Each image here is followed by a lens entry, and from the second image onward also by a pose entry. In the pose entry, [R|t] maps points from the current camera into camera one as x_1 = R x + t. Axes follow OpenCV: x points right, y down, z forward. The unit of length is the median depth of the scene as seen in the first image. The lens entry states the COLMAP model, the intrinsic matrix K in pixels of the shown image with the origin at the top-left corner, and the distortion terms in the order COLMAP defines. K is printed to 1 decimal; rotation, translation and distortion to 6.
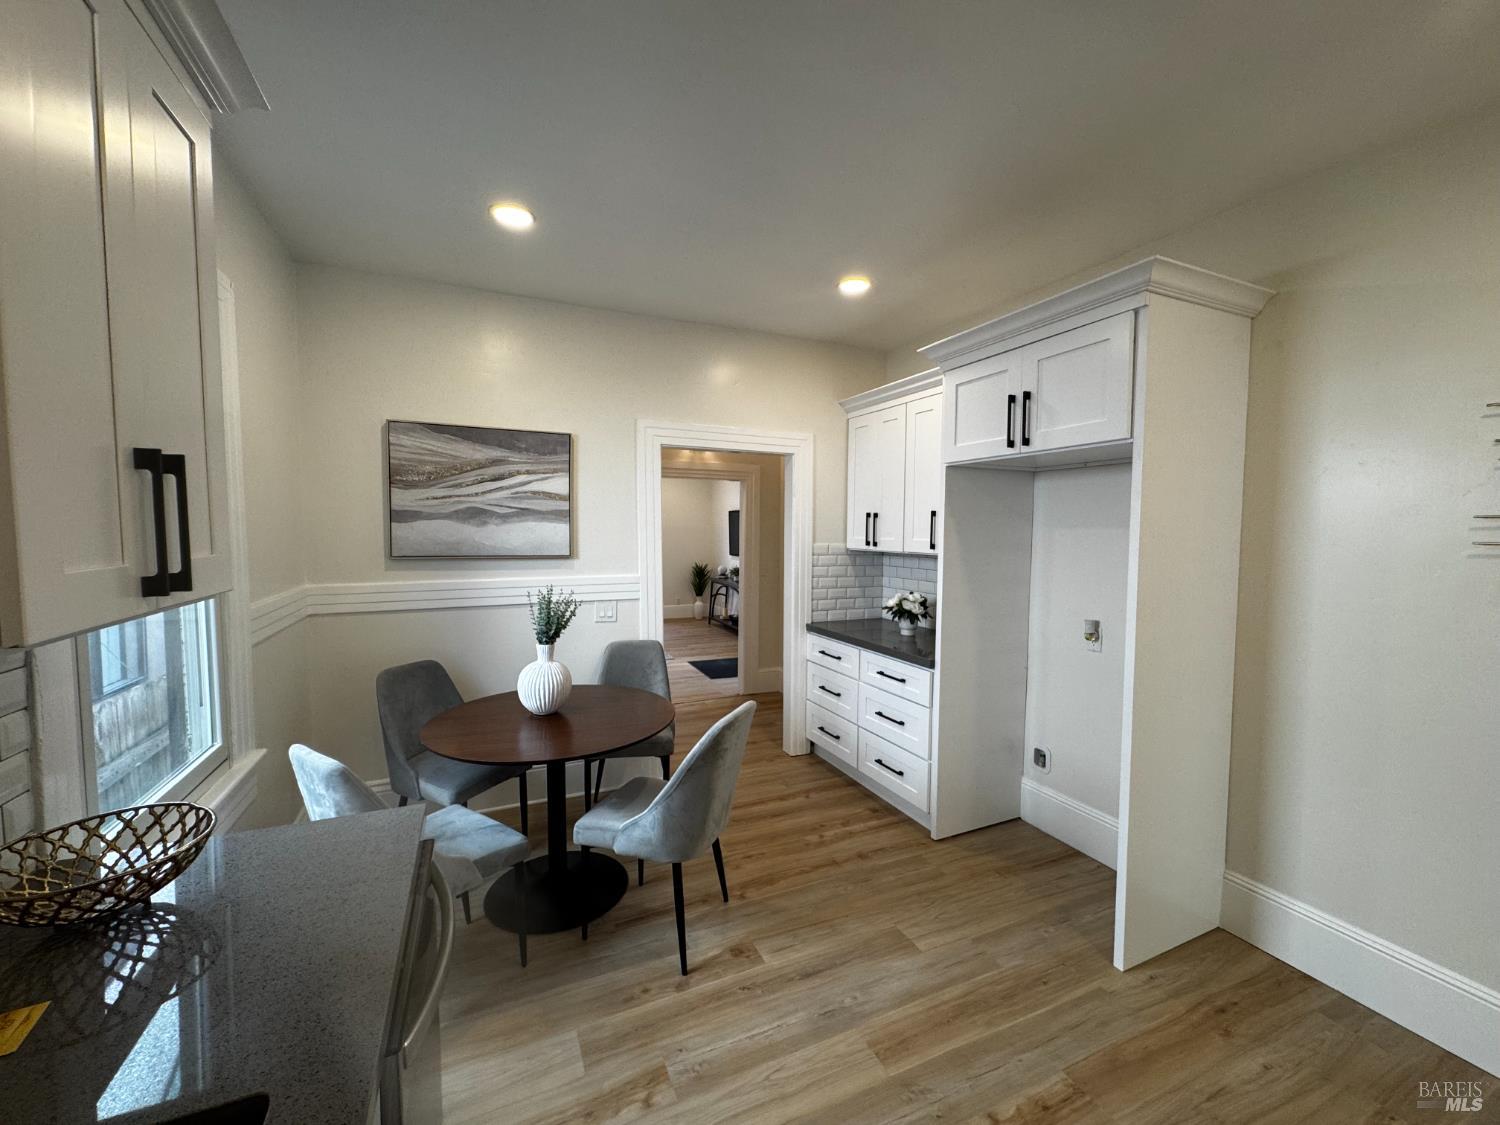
lens RADIAL K [[600.5, 0, 750.5], [0, 600.5, 560.0], [0, 0, 1]] dist [0.001009, 0.000090]
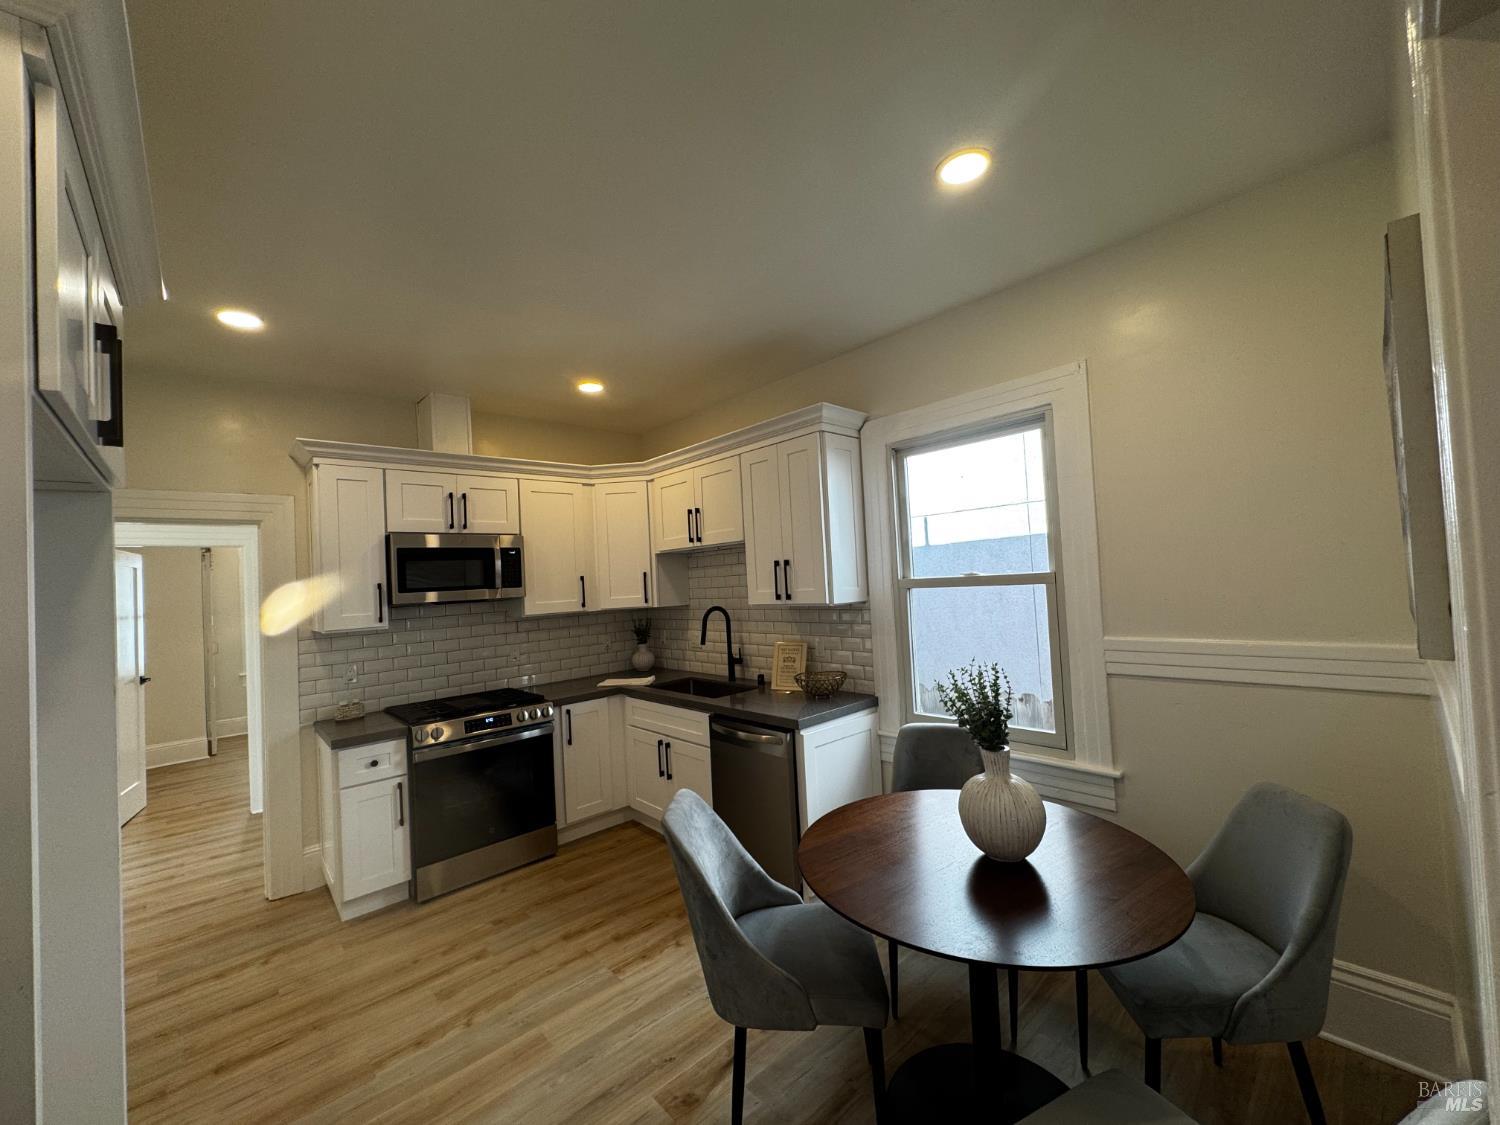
lens RADIAL K [[597.2, 0, 750.8], [0, 597.2, 561.7], [0, 0, 1]] dist [0.000322, 0.000066]
pose [[-0.950306, 0.035849, -0.309245, 0.098493], [0.031634, 0.999326, 0.018636, -0.078532], [0.309705, 0.007927, -0.950800, 1.414845]]
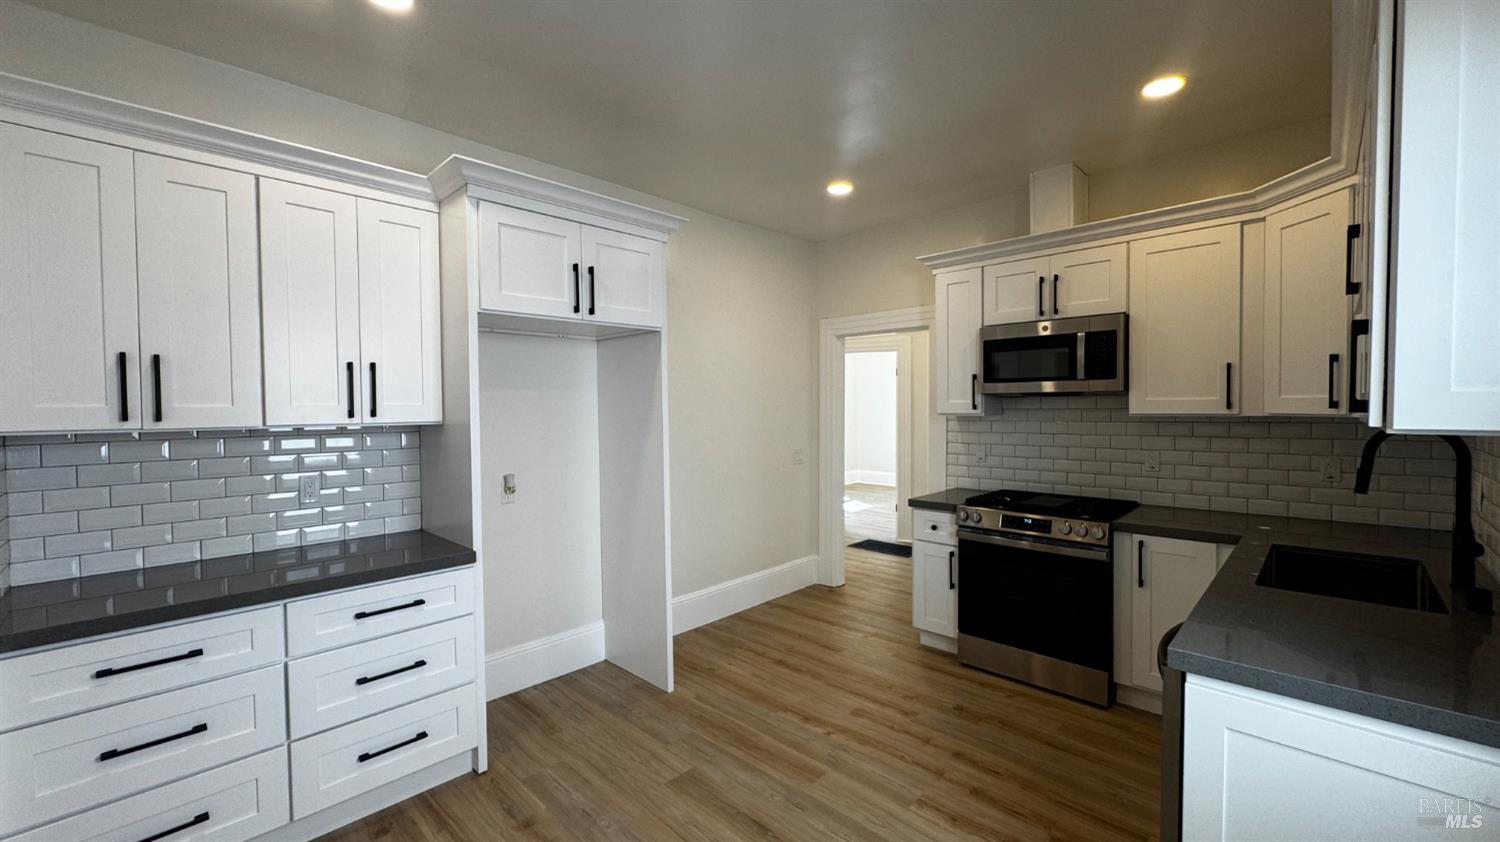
lens RADIAL K [[597.7, 0, 750.0], [0, 597.7, 421.0], [0, 0, 1]] dist [0.000083, 0.000040]
pose [[-0.362650, -0.025930, 0.931565, -0.602578], [0.056588, 0.997156, 0.049785, -0.027394], [-0.930206, 0.070770, -0.360151, 0.992224]]
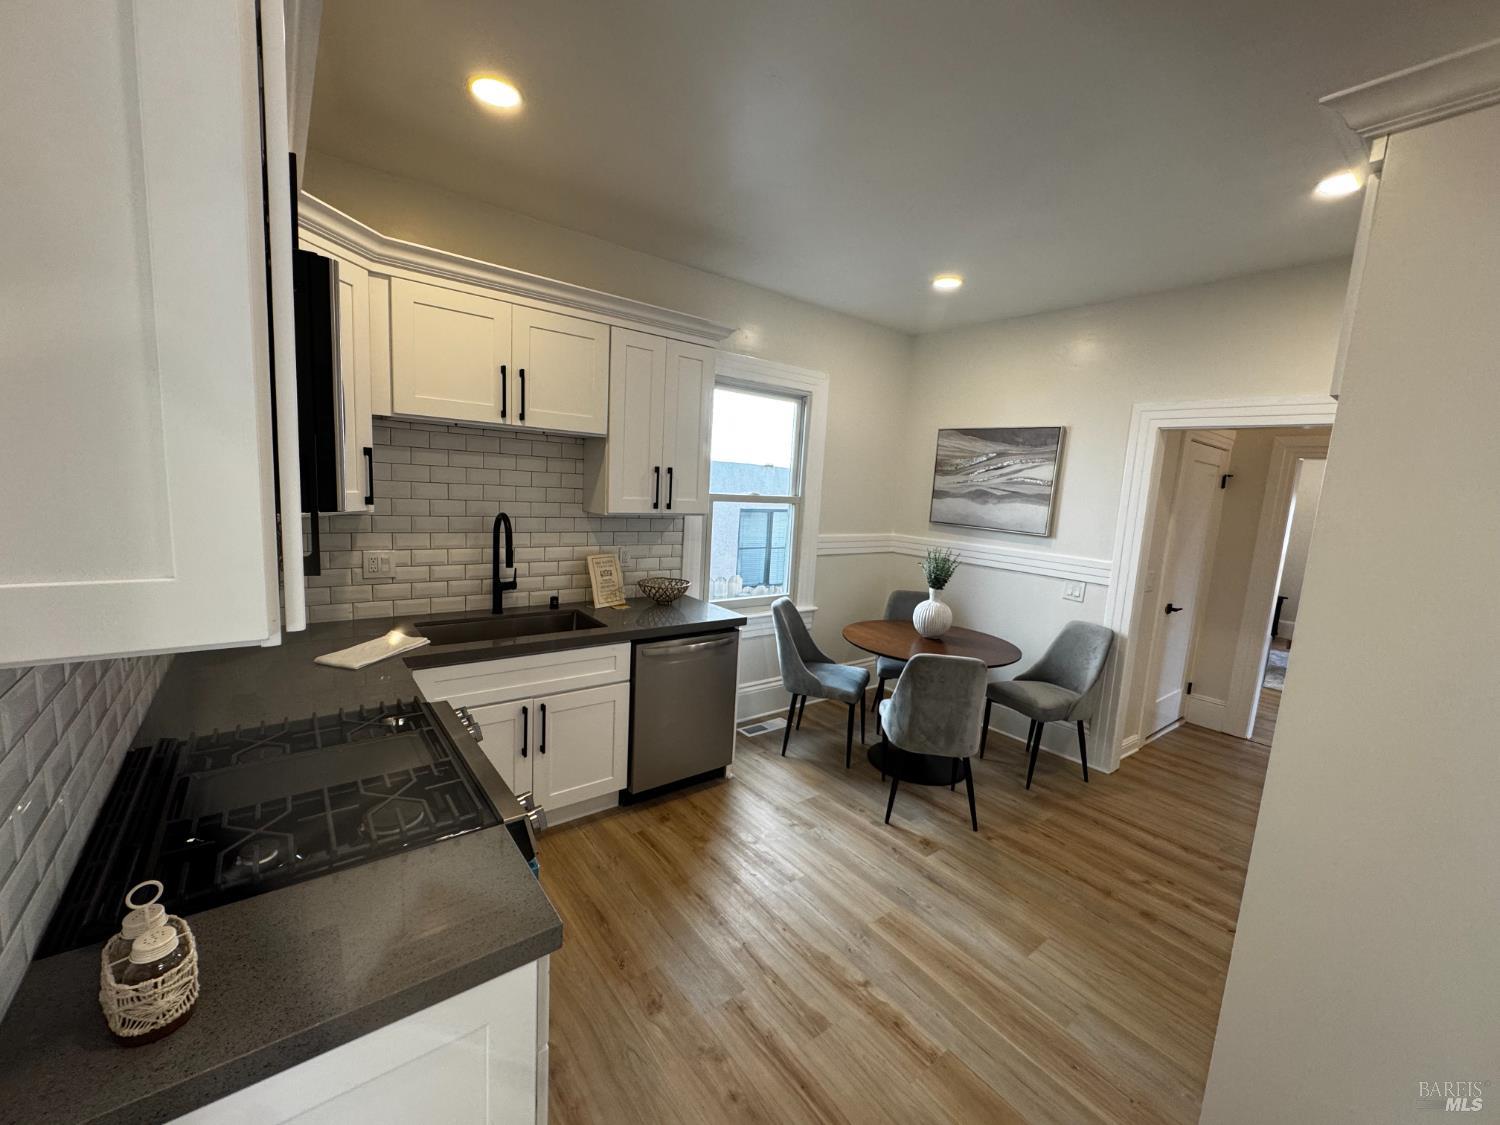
lens RADIAL K [[594.9, 0, 748.8], [0, 594.9, 562.0], [0, 0, 1]] dist [-0.000036, 0.000152]
pose [[0.235281, 0.139857, -0.961812, 0.800080], [-0.110834, 0.986998, 0.116407, -0.030113], [0.965587, 0.079213, 0.247723, 0.220319]]
